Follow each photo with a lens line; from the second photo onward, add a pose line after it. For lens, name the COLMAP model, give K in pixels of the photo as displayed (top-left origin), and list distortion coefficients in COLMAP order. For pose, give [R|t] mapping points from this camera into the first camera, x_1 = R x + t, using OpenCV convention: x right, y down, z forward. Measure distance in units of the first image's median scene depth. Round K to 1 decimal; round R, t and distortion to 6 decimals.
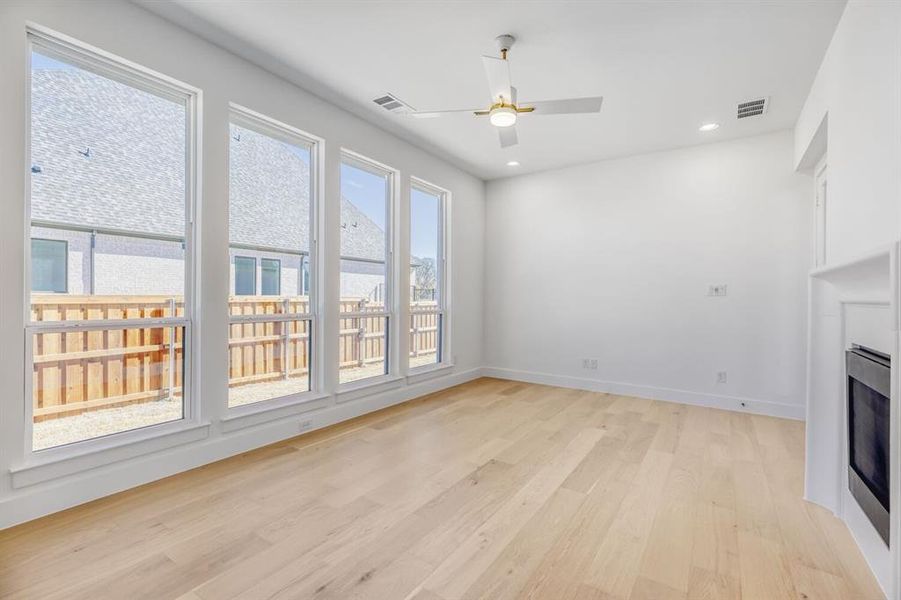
lens RADIAL K [[419.0, 0, 454.2], [0, 419.0, 301.9], [0, 0, 1]] dist [0.001245, 0.000101]
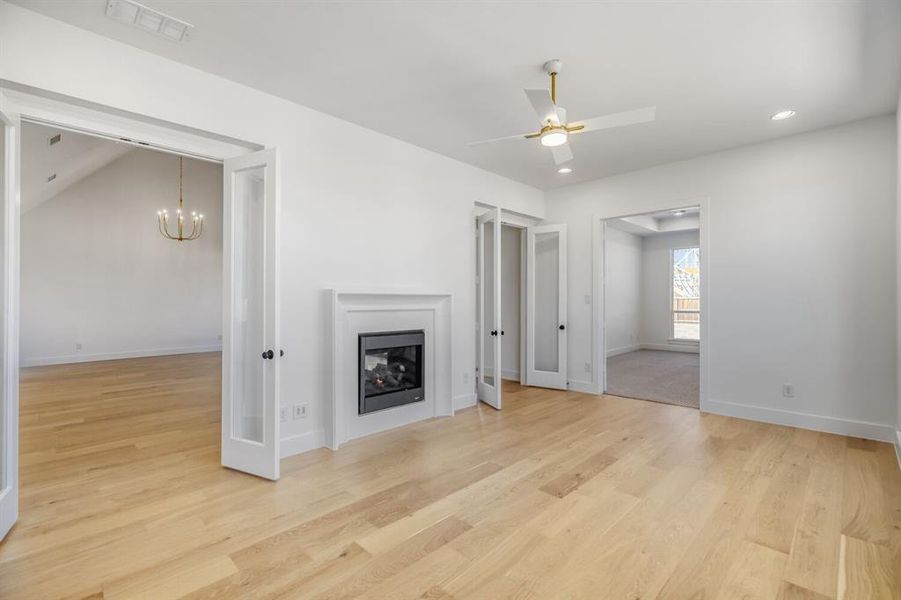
lens RADIAL K [[419.0, 0, 454.2], [0, 419.0, 301.9], [0, 0, 1]] dist [0.001245, 0.000101]
pose [[-0.982389, -0.009077, 0.186627, 0.122168], [-0.007017, 0.999907, 0.011692, -0.035894], [-0.186715, 0.010177, -0.982361, 1.542533]]
